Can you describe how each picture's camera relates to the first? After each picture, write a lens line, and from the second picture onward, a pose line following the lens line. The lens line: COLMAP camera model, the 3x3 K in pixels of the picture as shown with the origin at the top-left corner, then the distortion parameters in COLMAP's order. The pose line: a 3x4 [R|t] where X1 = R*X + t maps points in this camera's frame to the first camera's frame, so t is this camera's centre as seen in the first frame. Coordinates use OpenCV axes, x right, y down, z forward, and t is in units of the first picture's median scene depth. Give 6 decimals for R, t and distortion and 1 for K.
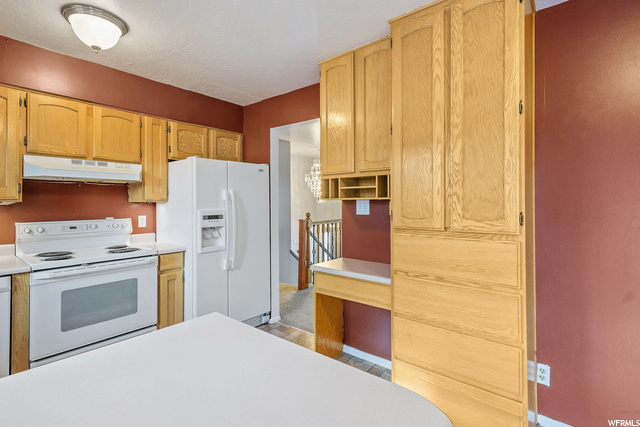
lens RADIAL K [[302.5, 0, 317.9], [0, 302.5, 201.2], [0, 0, 1]] dist [-0.000189, -0.000115]
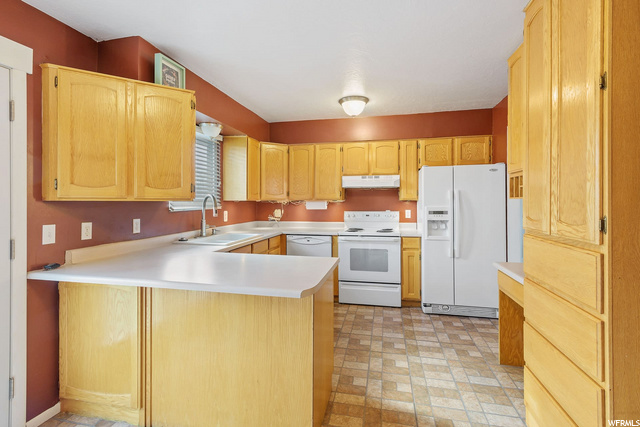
lens RADIAL K [[302.5, 0, 317.9], [0, 302.5, 201.2], [0, 0, 1]] dist [-0.000189, -0.000115]
pose [[0.442115, 0.004340, -0.896948, 0.572090], [0.005691, 0.999955, 0.007644, -0.006929], [0.896940, -0.008484, 0.442070, -0.002618]]
